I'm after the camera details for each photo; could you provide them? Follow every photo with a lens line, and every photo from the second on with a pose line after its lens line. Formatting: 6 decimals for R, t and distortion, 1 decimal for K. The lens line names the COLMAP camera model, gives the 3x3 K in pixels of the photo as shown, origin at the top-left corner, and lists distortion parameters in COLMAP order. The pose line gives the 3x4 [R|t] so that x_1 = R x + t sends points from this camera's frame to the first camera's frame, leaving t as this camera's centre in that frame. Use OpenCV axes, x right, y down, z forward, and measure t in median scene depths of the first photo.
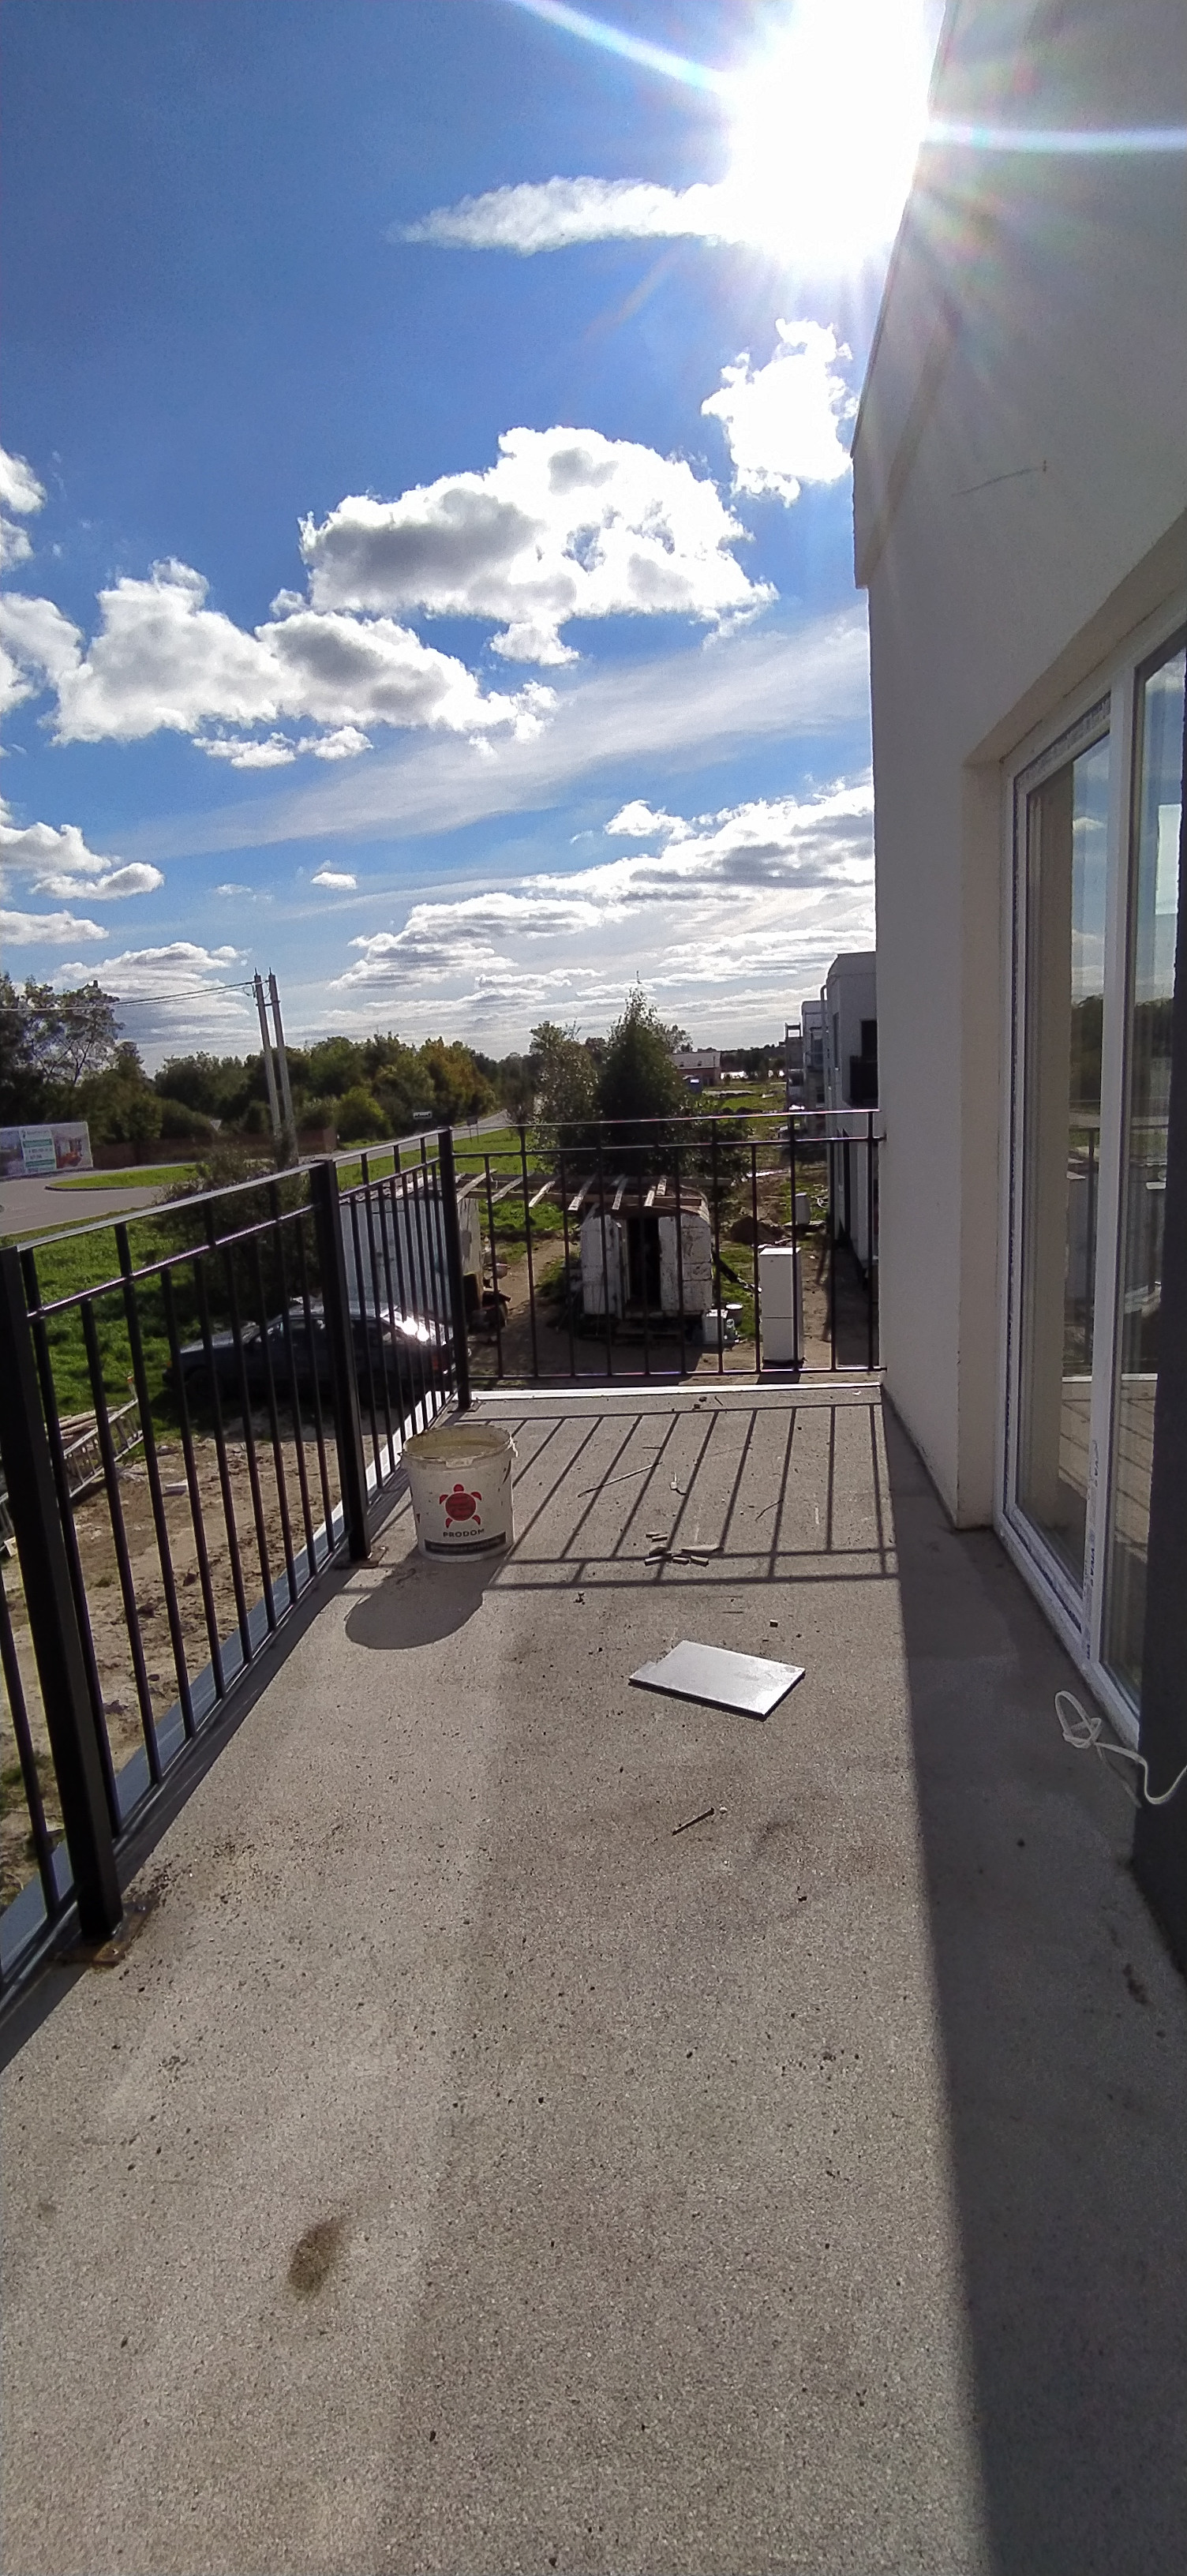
lens RADIAL K [[1196.5, 0, 593.2], [0, 1196.5, 1306.9], [0, 0, 1]] dist [-0.062324, 0.045751]
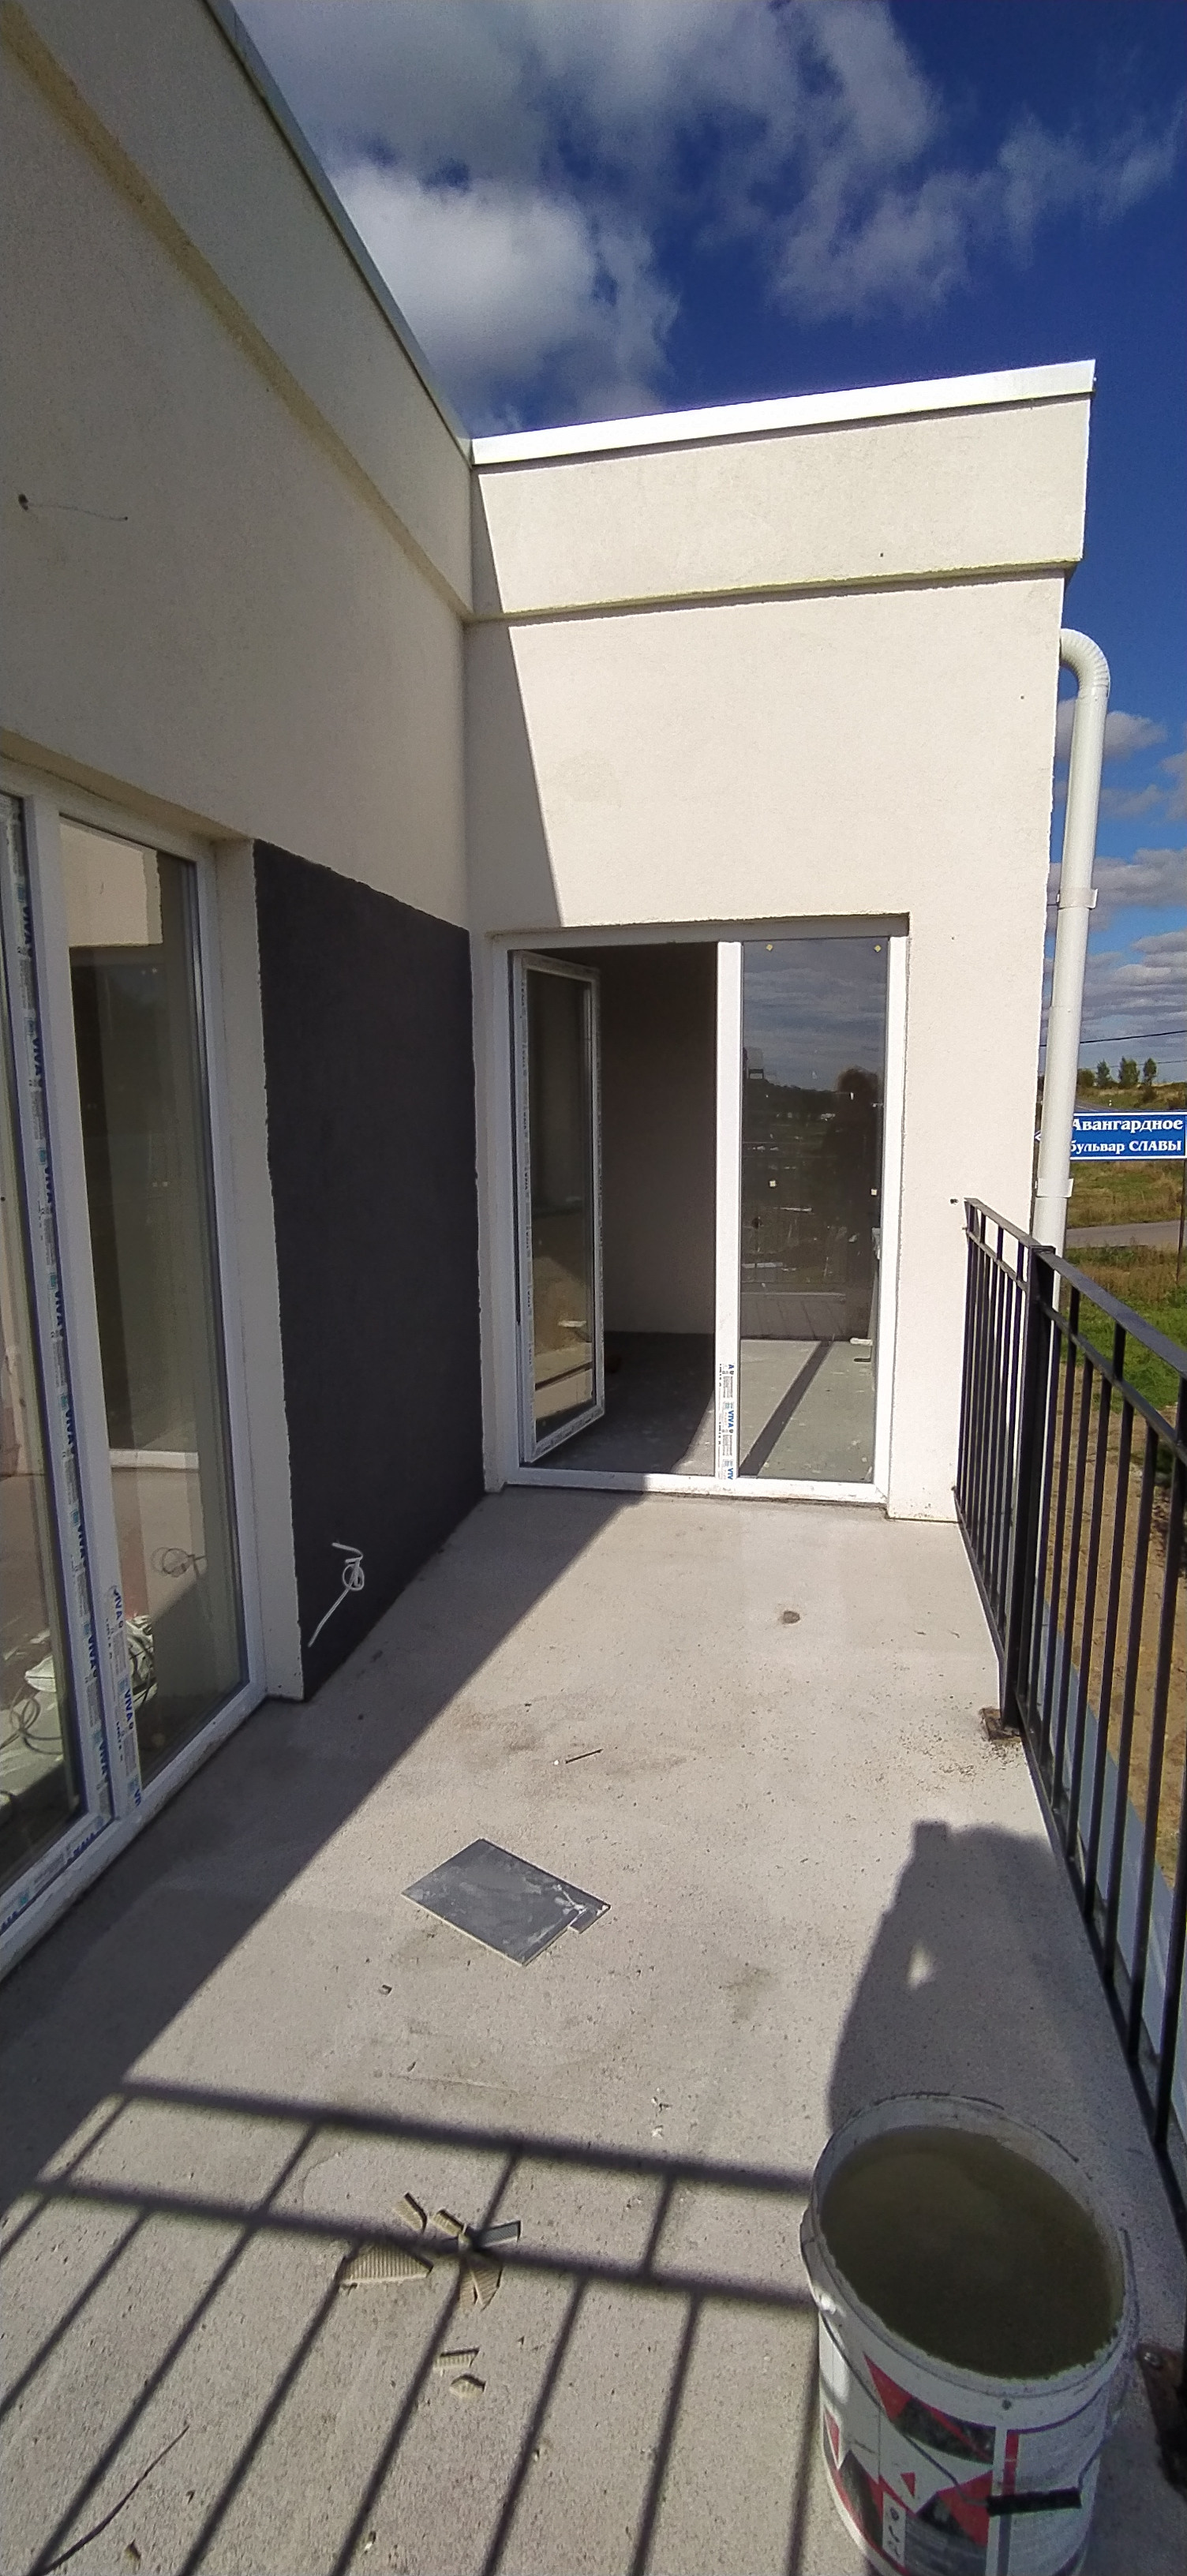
lens RADIAL K [[1196.5, 0, 593.2], [0, 1196.5, 1306.9], [0, 0, 1]] dist [-0.062324, 0.045751]
pose [[-0.992746, 0.048423, 0.110049, -0.058340], [0.084944, 0.930254, 0.356948, -0.311456], [-0.085089, 0.363706, -0.927619, 1.351971]]
